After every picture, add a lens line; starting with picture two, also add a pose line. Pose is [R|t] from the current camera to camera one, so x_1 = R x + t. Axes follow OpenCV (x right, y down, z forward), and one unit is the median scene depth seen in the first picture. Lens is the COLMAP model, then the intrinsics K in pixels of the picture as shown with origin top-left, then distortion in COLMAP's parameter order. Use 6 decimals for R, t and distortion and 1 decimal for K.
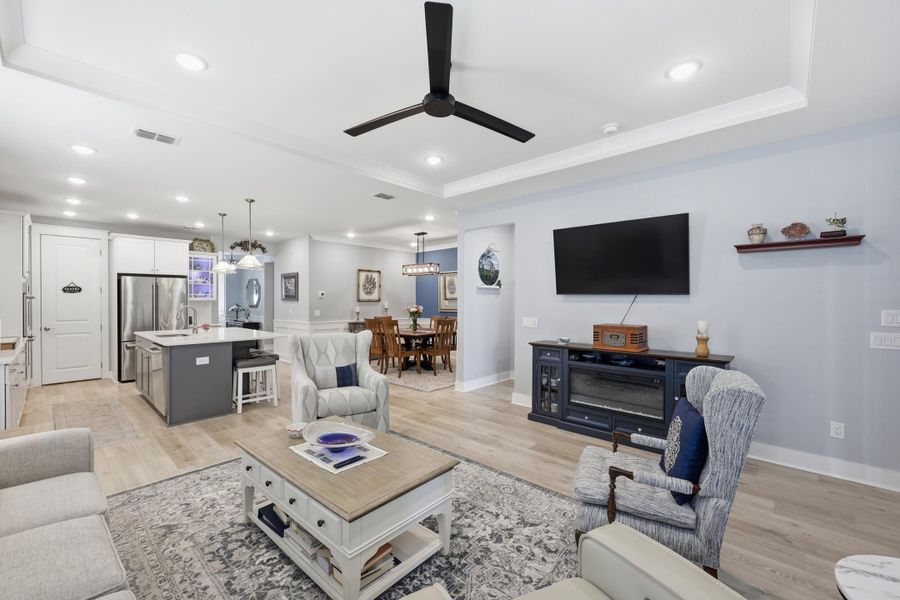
lens RADIAL K [[366.2, 0, 448.7], [0, 366.2, 302.2], [0, 0, 1]] dist [0.002545, -0.000566]
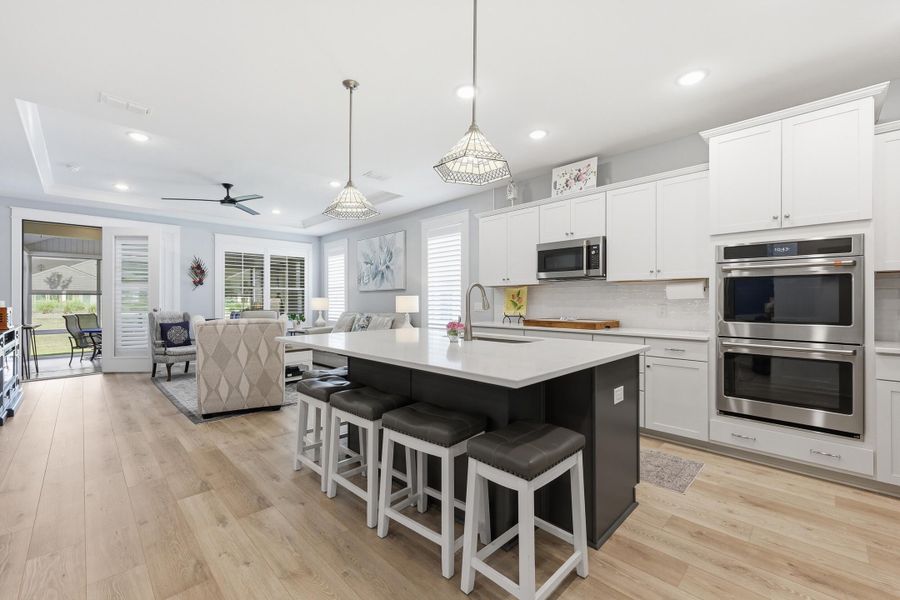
lens RADIAL K [[371.7, 0, 446.2], [0, 371.7, 300.6], [0, 0, 1]] dist [-0.001582, -0.000127]
pose [[-0.998713, 0.001743, 0.050692, -1.028137], [0.001933, 0.999991, 0.003704, 0.045685], [-0.050685, 0.003797, -0.998707, 2.221227]]
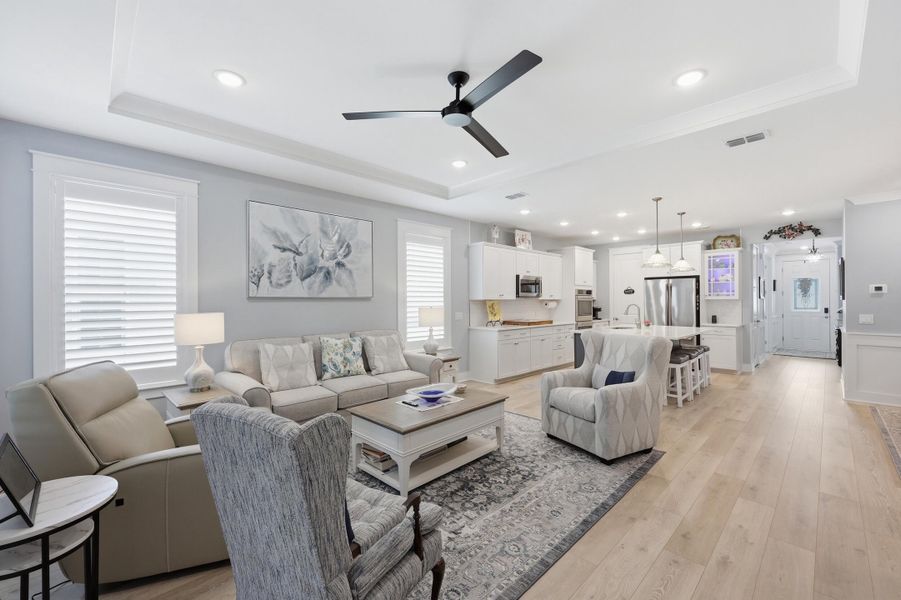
lens RADIAL K [[369.3, 0, 447.1], [0, 369.3, 299.6], [0, 0, 1]] dist [0.001173, 0.000041]
pose [[-0.055877, -0.002527, -0.998434, 0.719389], [-0.003973, 0.999989, -0.002309, 0.002016], [0.998430, 0.003838, -0.055886, 0.702415]]
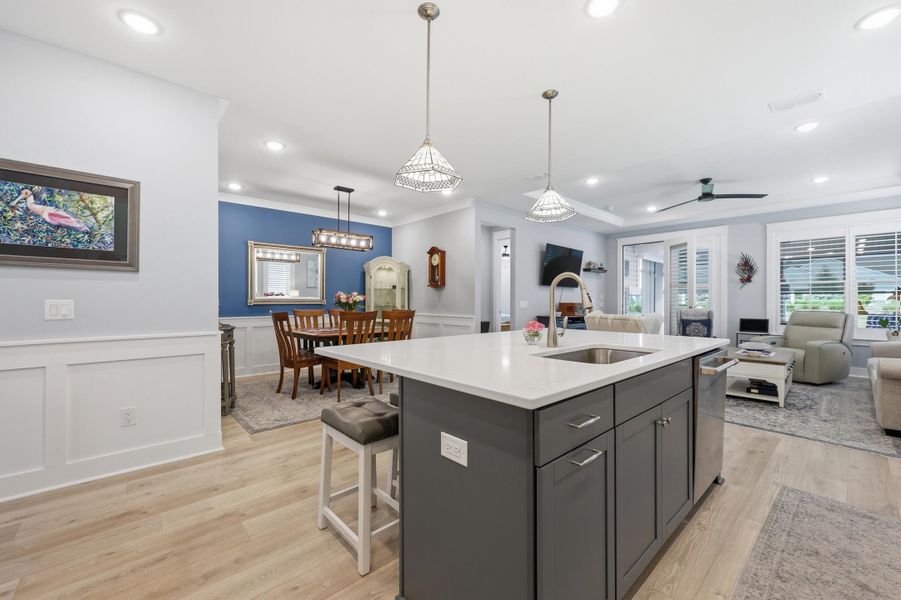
lens RADIAL K [[362.6, 0, 449.5], [0, 362.6, 296.3], [0, 0, 1]] dist [0.001516, -0.000030]
pose [[0.096803, 0.009863, 0.995255, -1.617837], [0.003071, 0.999943, -0.010208, 0.051991], [-0.995299, 0.004045, 0.096768, 1.599698]]
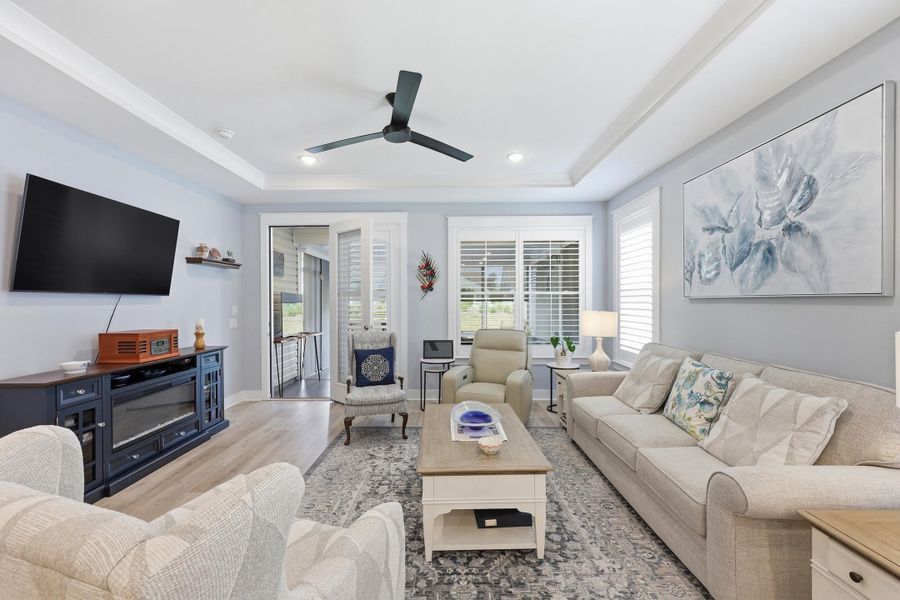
lens RADIAL K [[366.2, 0, 448.7], [0, 366.2, 302.2], [0, 0, 1]] dist [0.002545, -0.000566]
pose [[-0.672110, -0.002833, 0.740446, -0.685188], [0.007518, 0.999915, 0.010650, -0.007235], [-0.740414, 0.012724, -0.672031, 1.139887]]
